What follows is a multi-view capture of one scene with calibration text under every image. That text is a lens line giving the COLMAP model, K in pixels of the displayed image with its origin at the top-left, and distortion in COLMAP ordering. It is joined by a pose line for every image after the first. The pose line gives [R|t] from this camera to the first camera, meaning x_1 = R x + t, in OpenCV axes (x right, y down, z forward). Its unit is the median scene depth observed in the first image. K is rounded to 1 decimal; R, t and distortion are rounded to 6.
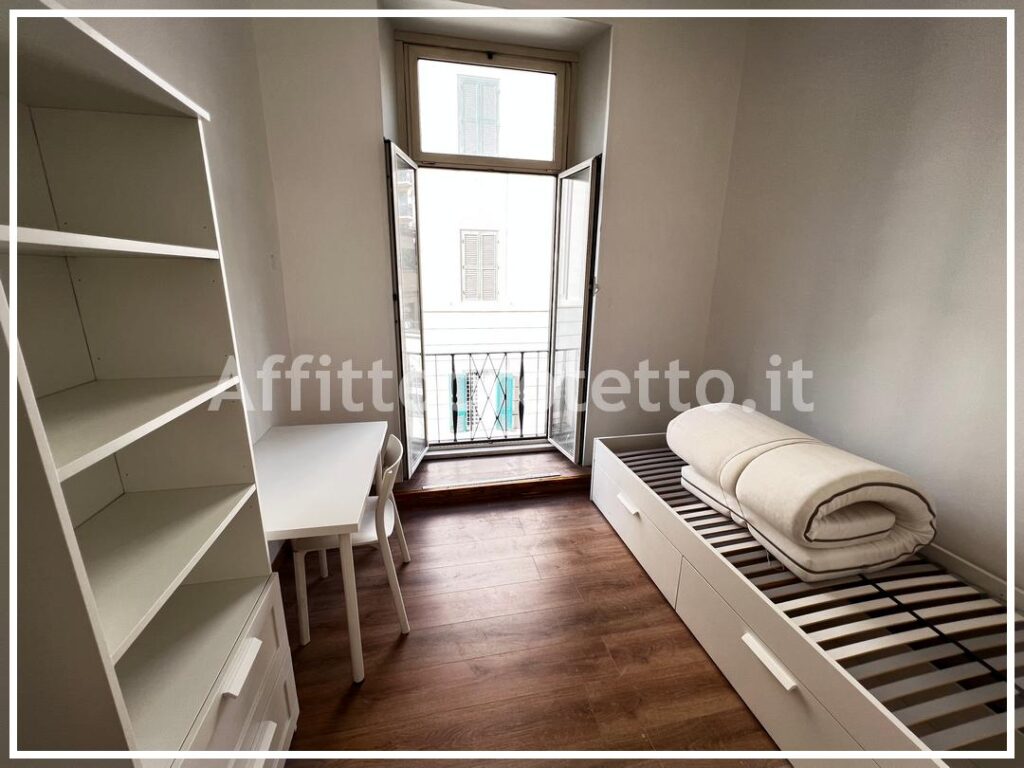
lens RADIAL K [[409.9, 0, 510.5], [0, 409.9, 382.0], [0, 0, 1]] dist [-0.002901, 0.001107]
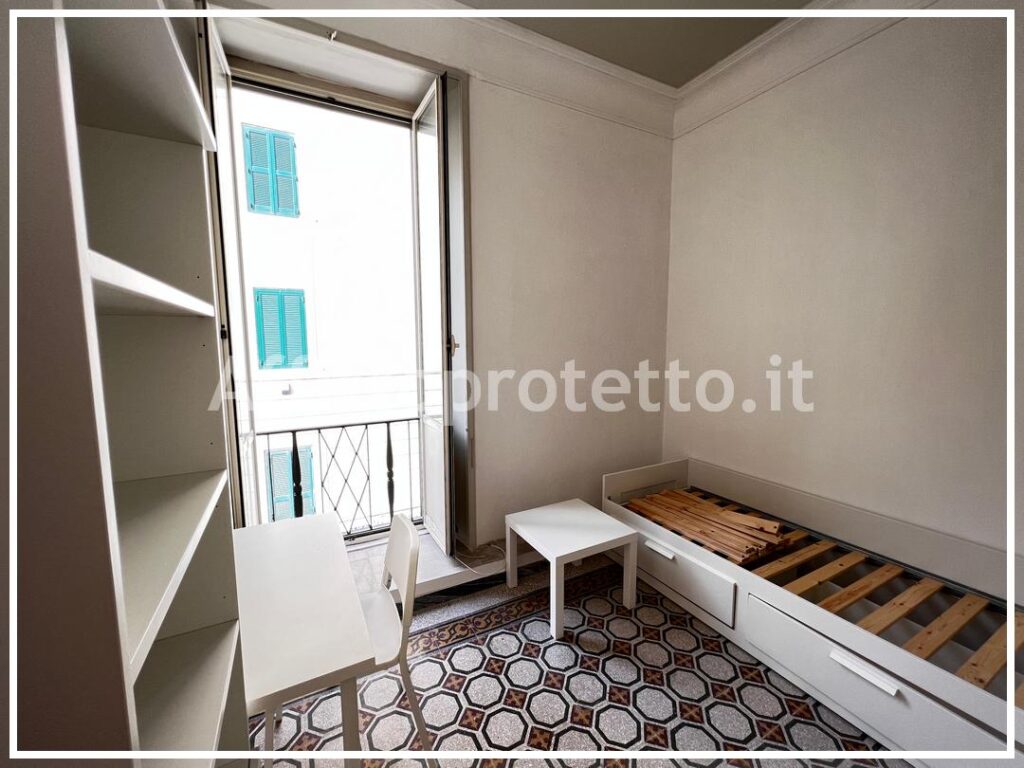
lens RADIAL K [[409.9, 0, 511.7], [0, 409.9, 382.7], [0, 0, 1]] dist [-0.002901, 0.001107]
pose [[0.957554, -0.046637, 0.284457, 0.058291], [0.087080, 0.987520, -0.131229, -0.034612], [-0.274786, 0.150430, 0.949665, 0.150063]]
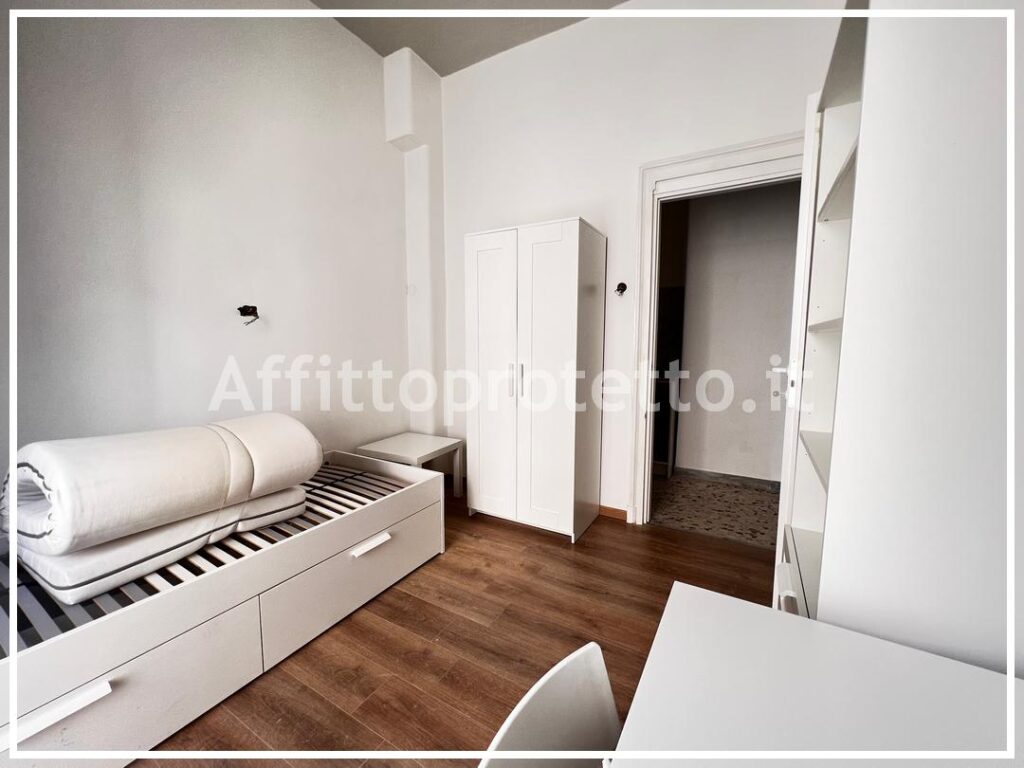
lens RADIAL K [[409.9, 0, 511.5], [0, 409.9, 380.8], [0, 0, 1]] dist [-0.002901, 0.001107]
pose [[-0.745025, -0.084411, 0.661674, -0.381008], [0.151976, 0.944391, 0.291599, -0.106910], [-0.649493, 0.317807, -0.690766, 0.986426]]
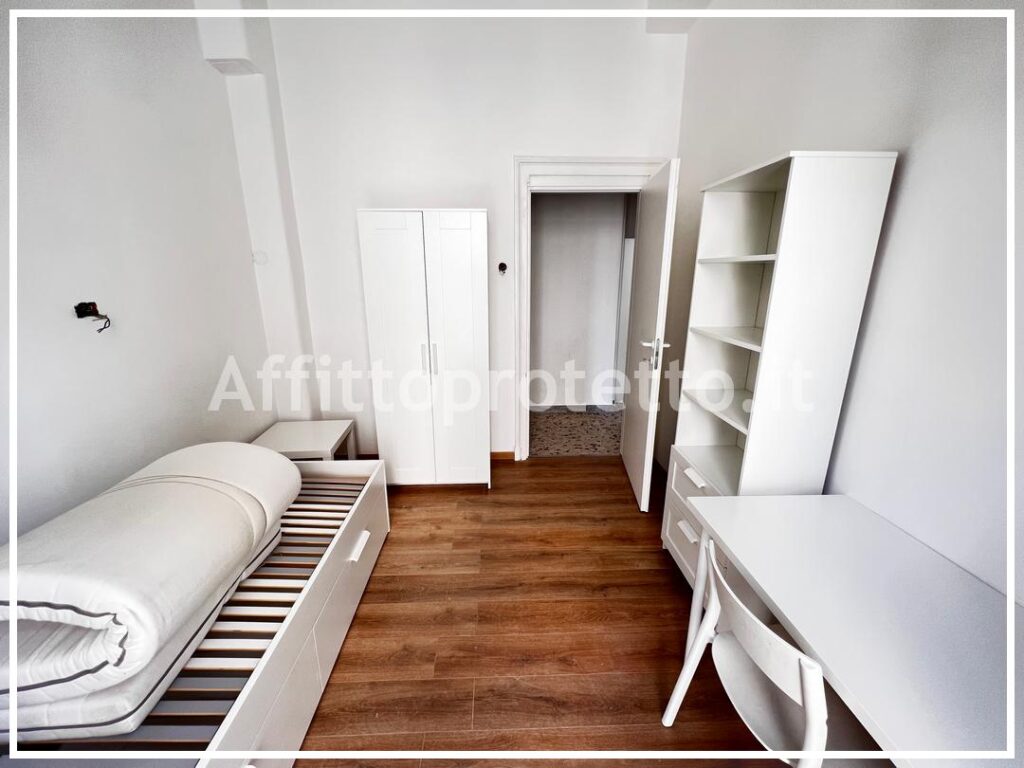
lens RADIAL K [[409.9, 0, 509.5], [0, 409.9, 380.1], [0, 0, 1]] dist [-0.002901, 0.001107]
pose [[-0.986028, -0.057210, 0.156447, -0.037433], [0.026566, 0.873146, 0.486734, -0.317749], [-0.164447, 0.484090, -0.859427, 1.238264]]
